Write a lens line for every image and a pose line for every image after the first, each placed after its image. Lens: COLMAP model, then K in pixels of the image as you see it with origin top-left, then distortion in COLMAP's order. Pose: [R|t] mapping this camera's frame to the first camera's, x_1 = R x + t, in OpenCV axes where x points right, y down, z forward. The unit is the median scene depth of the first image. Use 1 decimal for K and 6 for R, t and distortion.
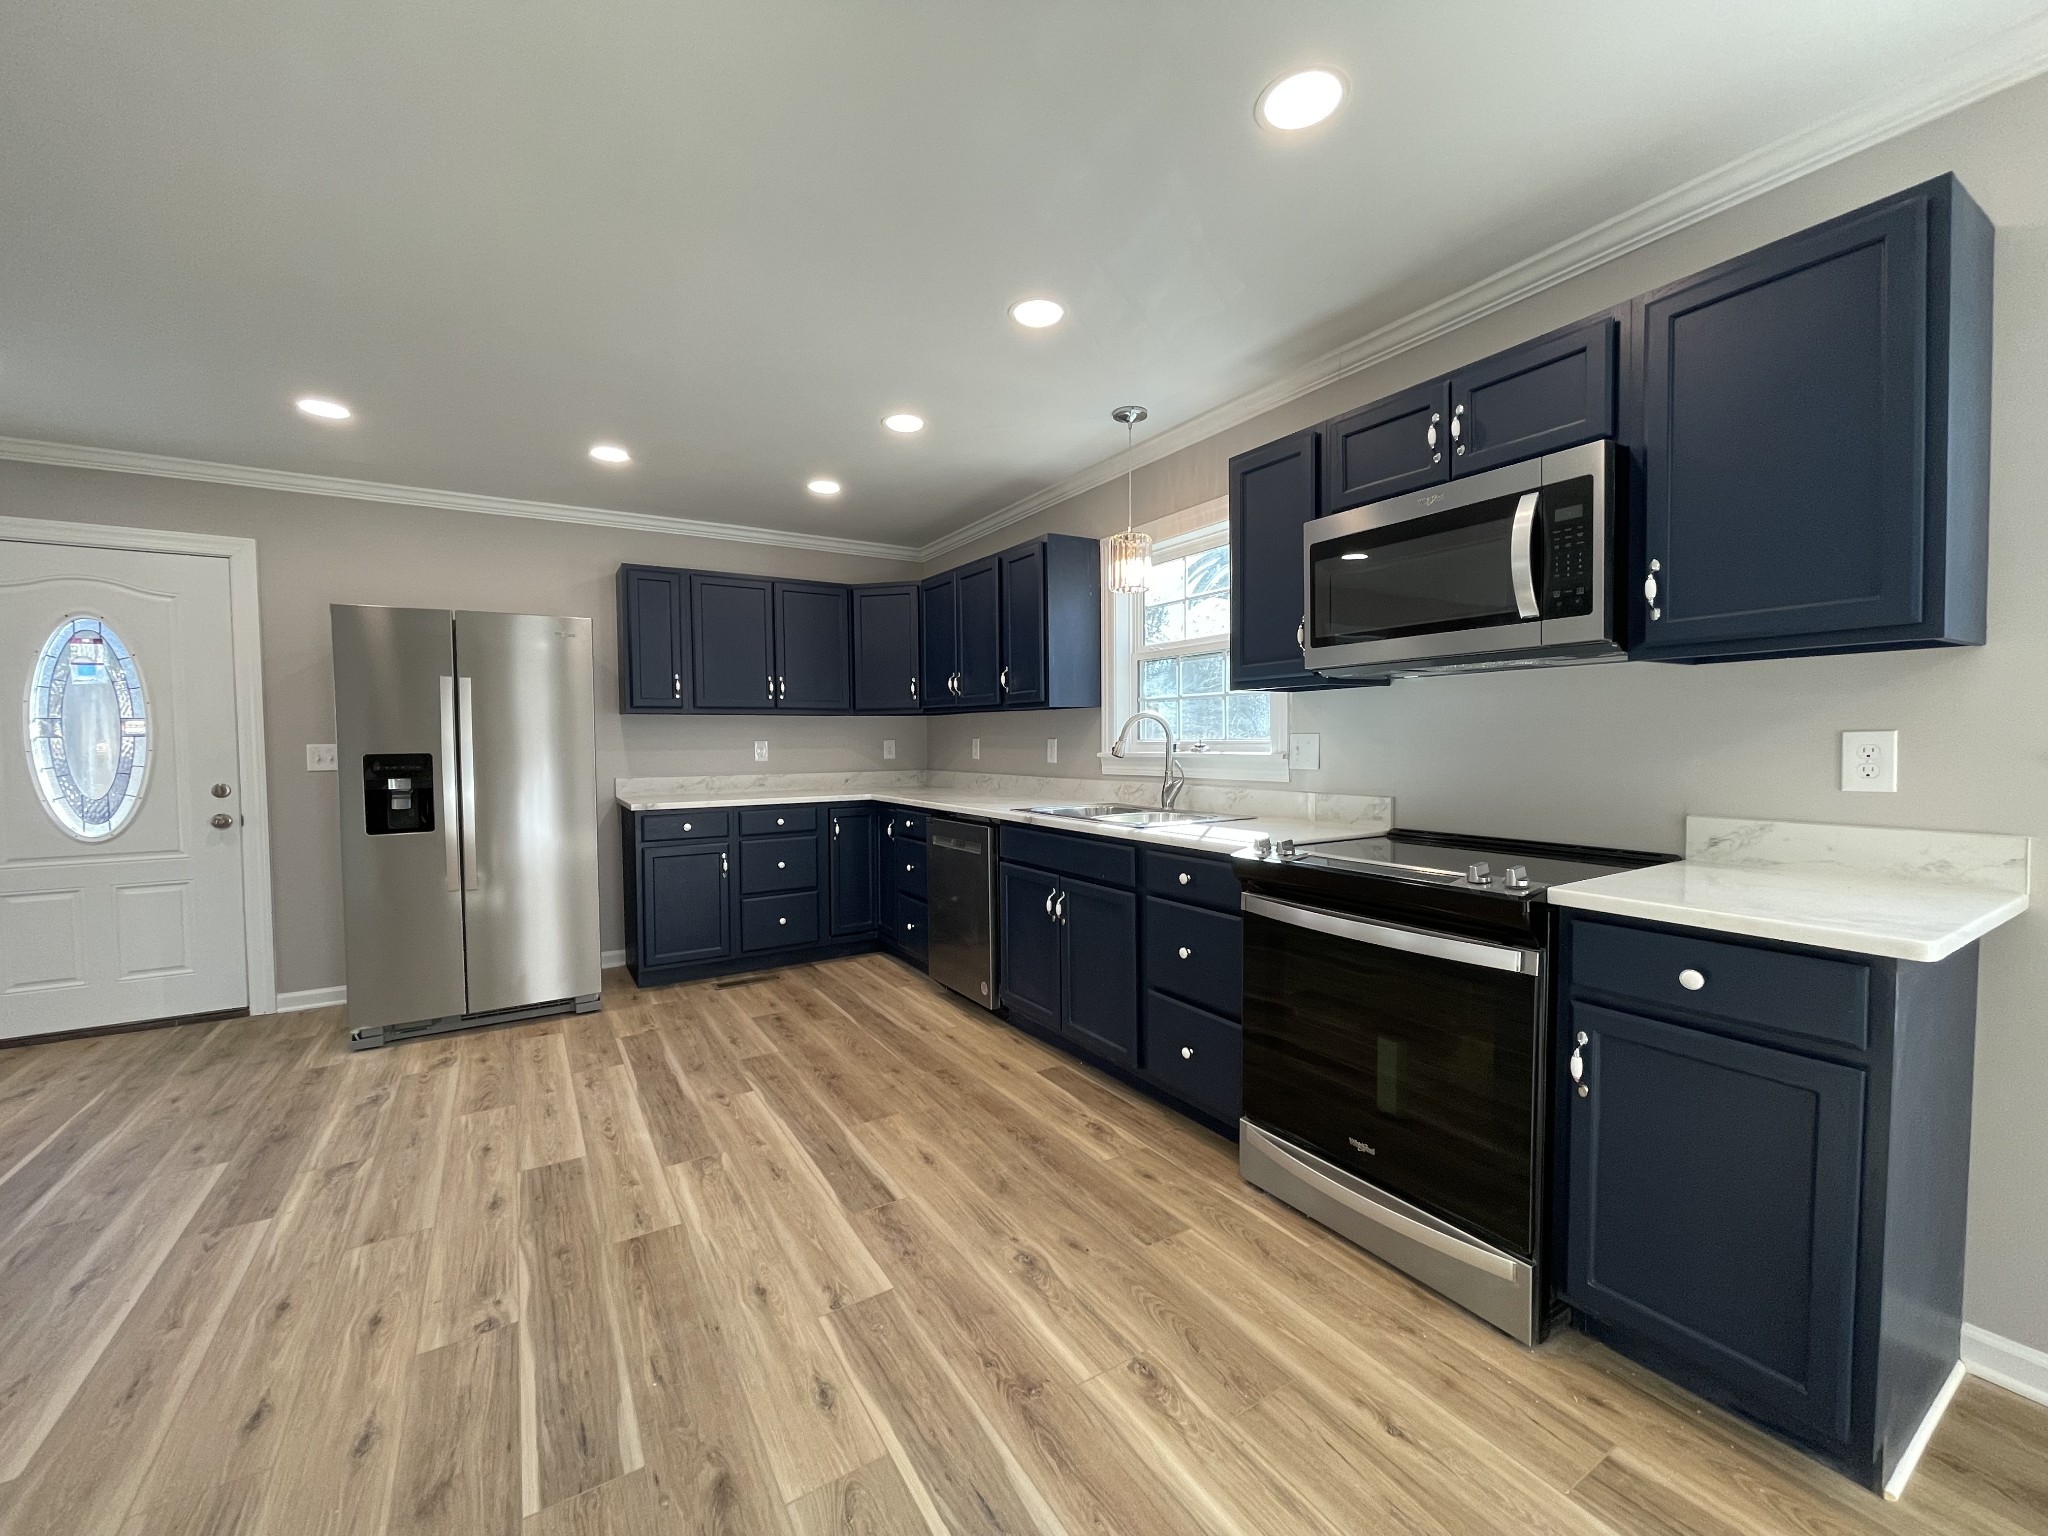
lens RADIAL K [[819.0, 0, 1016.2], [0, 819.0, 768.1], [0, 0, 1]] dist [0.013749, -0.002664]
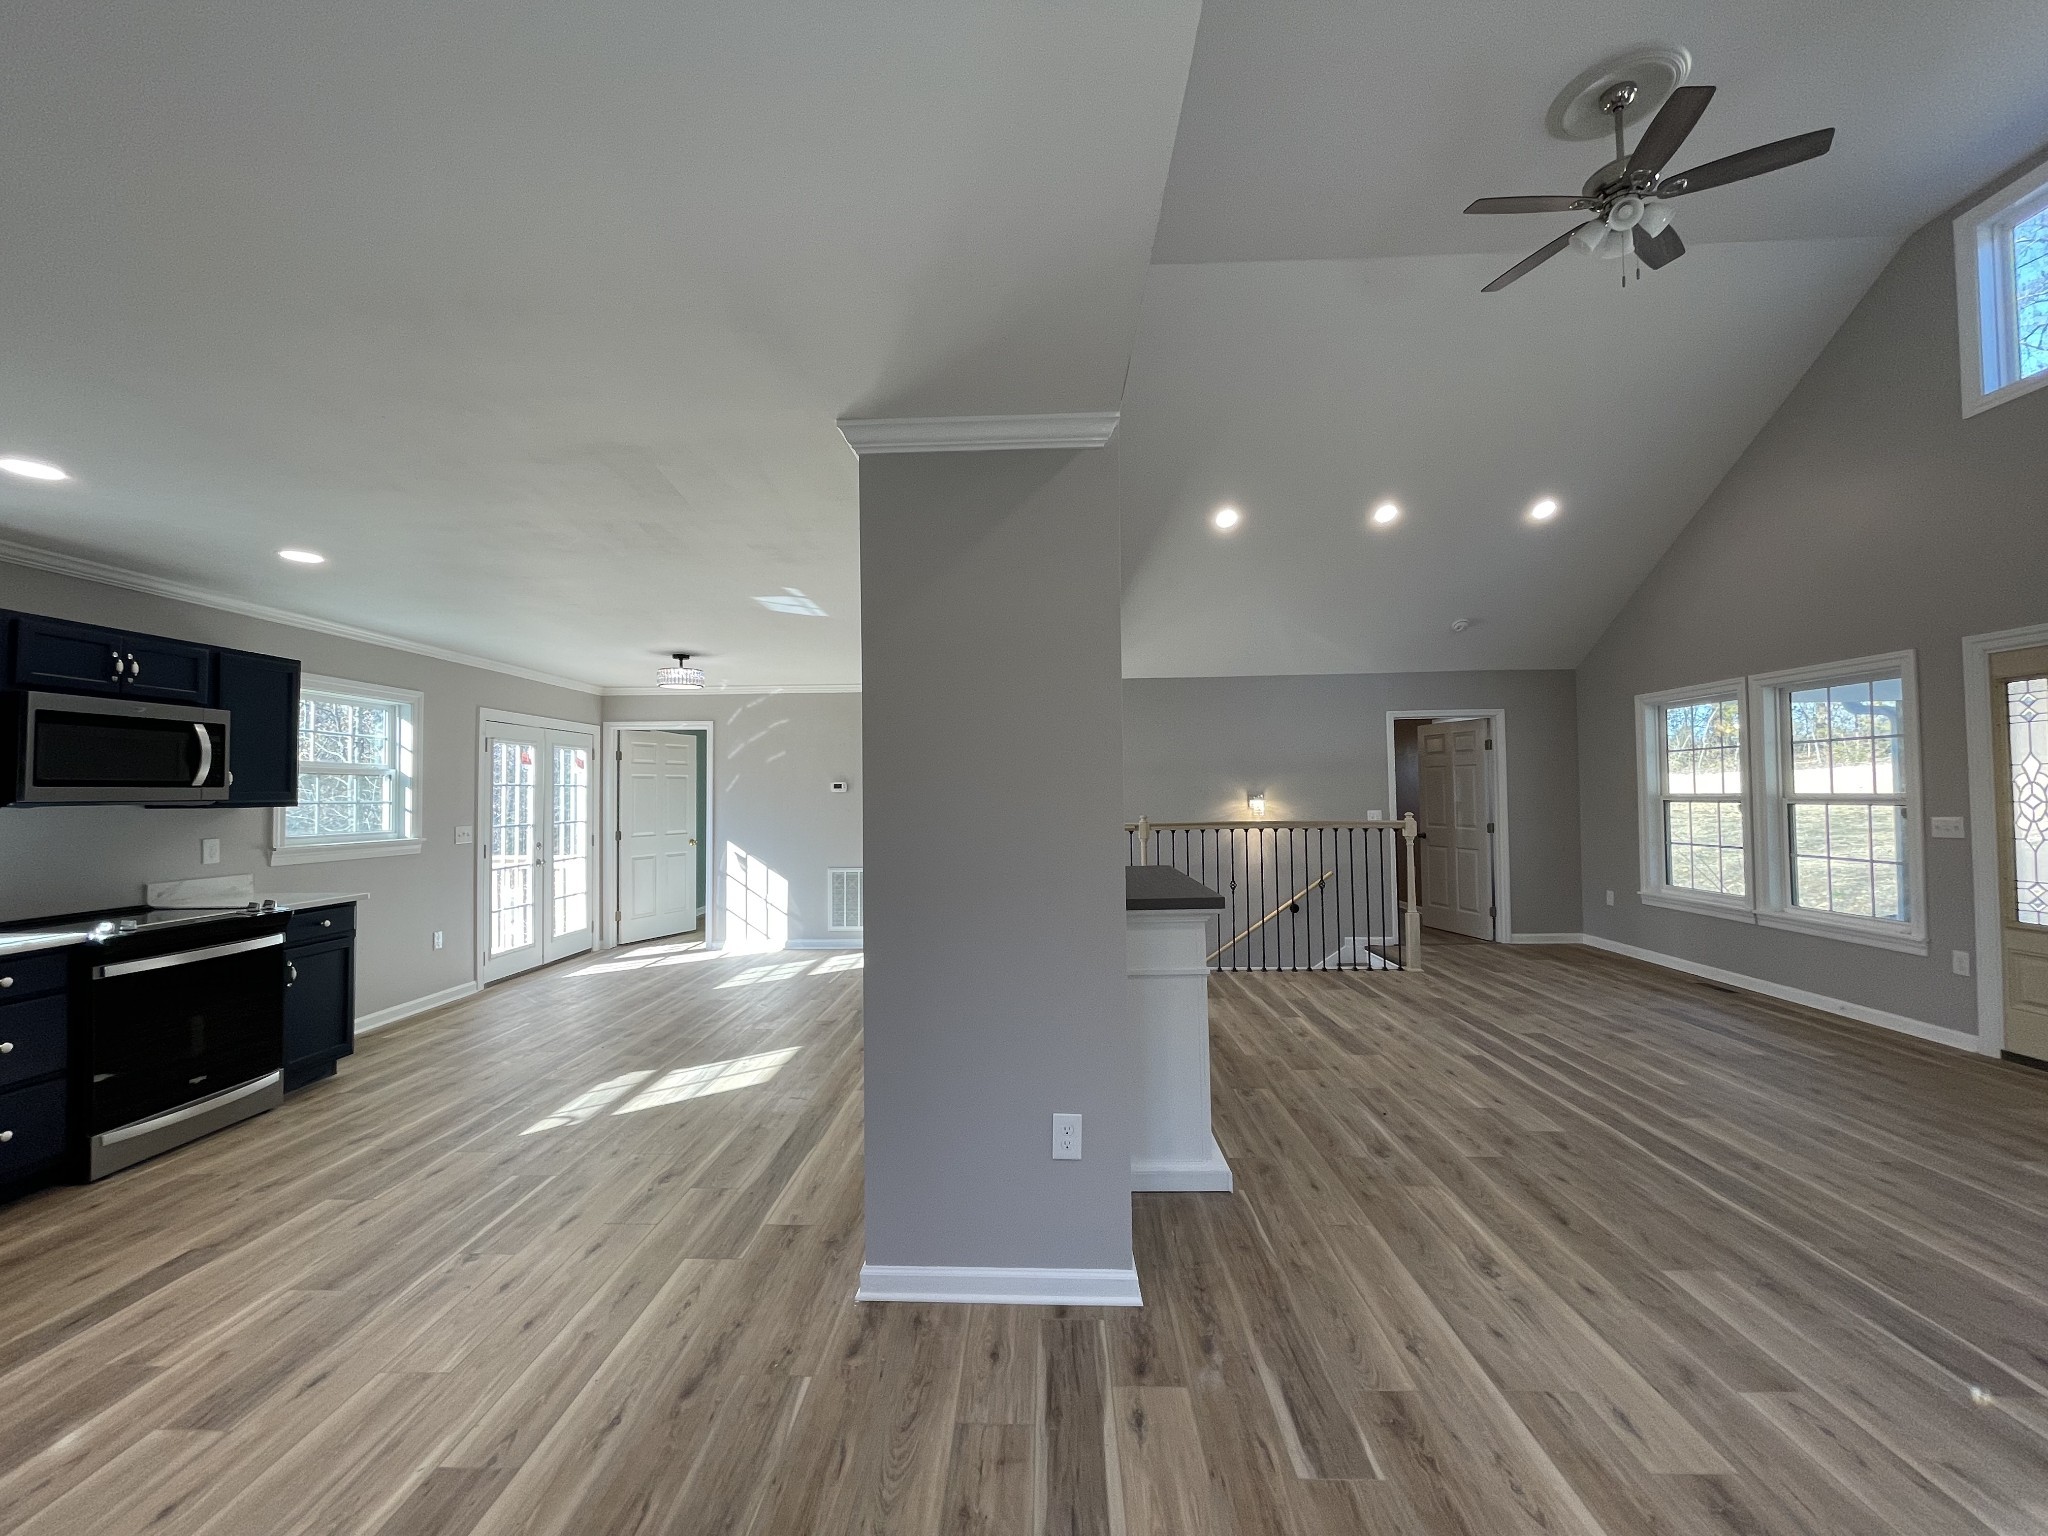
lens RADIAL K [[819.0, 0, 1028.0], [0, 819.0, 771.9], [0, 0, 1]] dist [0.013749, -0.002664]
pose [[-0.839926, 0.038071, 0.541364, -2.203697], [0.042837, 0.999075, -0.003798, -0.123812], [-0.541007, 0.020000, -0.840780, 1.621757]]
